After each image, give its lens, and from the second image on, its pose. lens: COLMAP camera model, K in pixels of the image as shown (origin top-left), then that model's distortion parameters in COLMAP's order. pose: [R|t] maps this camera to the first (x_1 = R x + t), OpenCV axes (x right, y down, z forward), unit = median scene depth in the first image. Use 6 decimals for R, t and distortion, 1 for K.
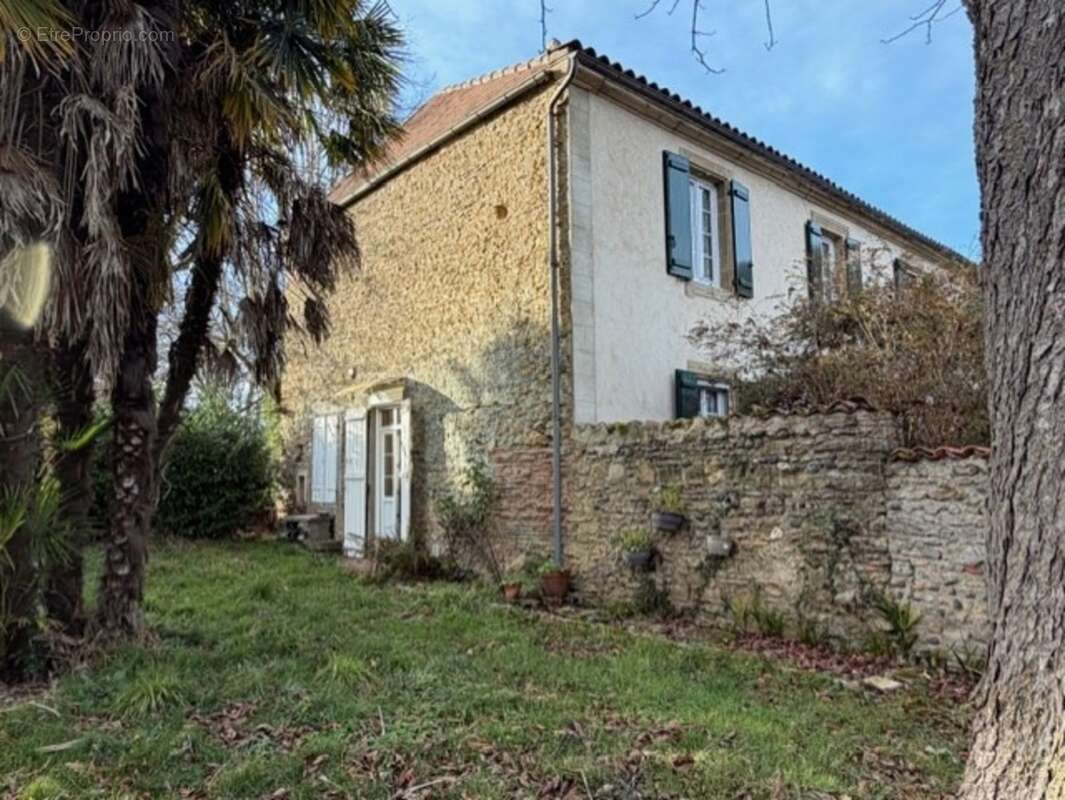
lens RADIAL K [[644.1, 0, 503.2], [0, 644.1, 399.9], [0, 0, 1]] dist [-0.000500, -0.001181]
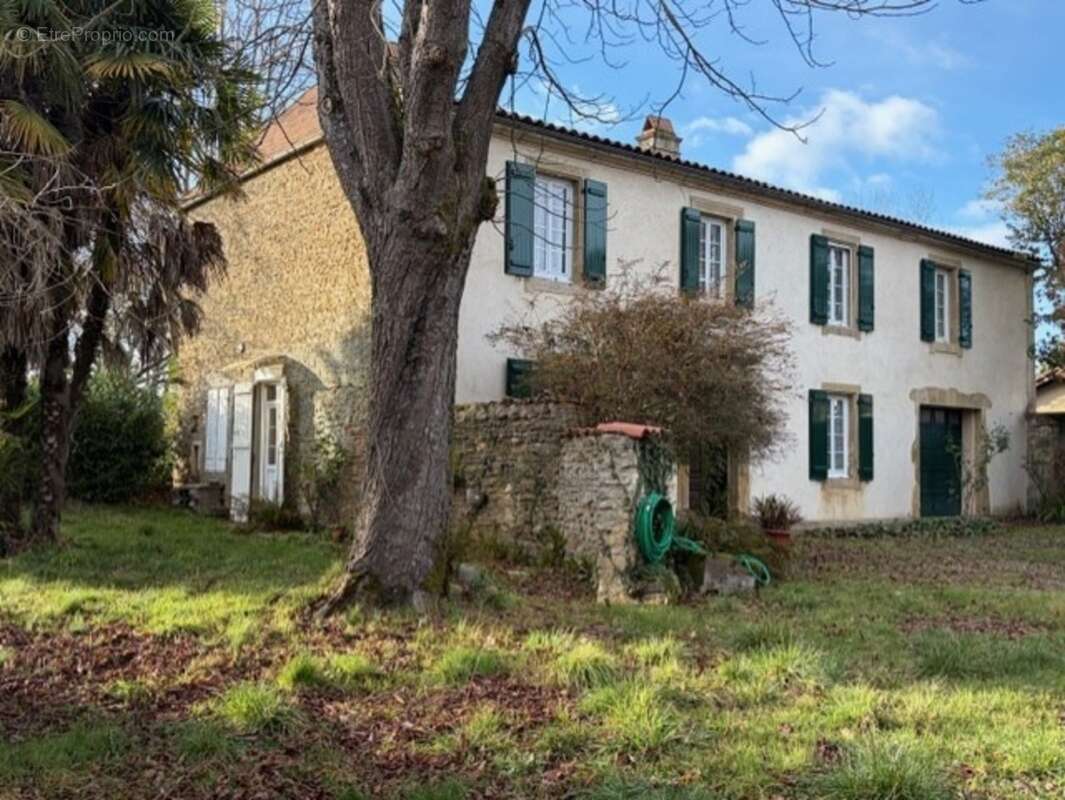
lens RADIAL K [[1002.2, 0, 532.5], [0, 1002.2, 400.0], [0, 0, 1]] dist [0.120662, -0.316907]
pose [[0.999303, 0.020067, -0.031476, 0.358608], [-0.018397, 0.998453, 0.052469, -0.065470], [0.032481, -0.051853, 0.998126, -0.772088]]
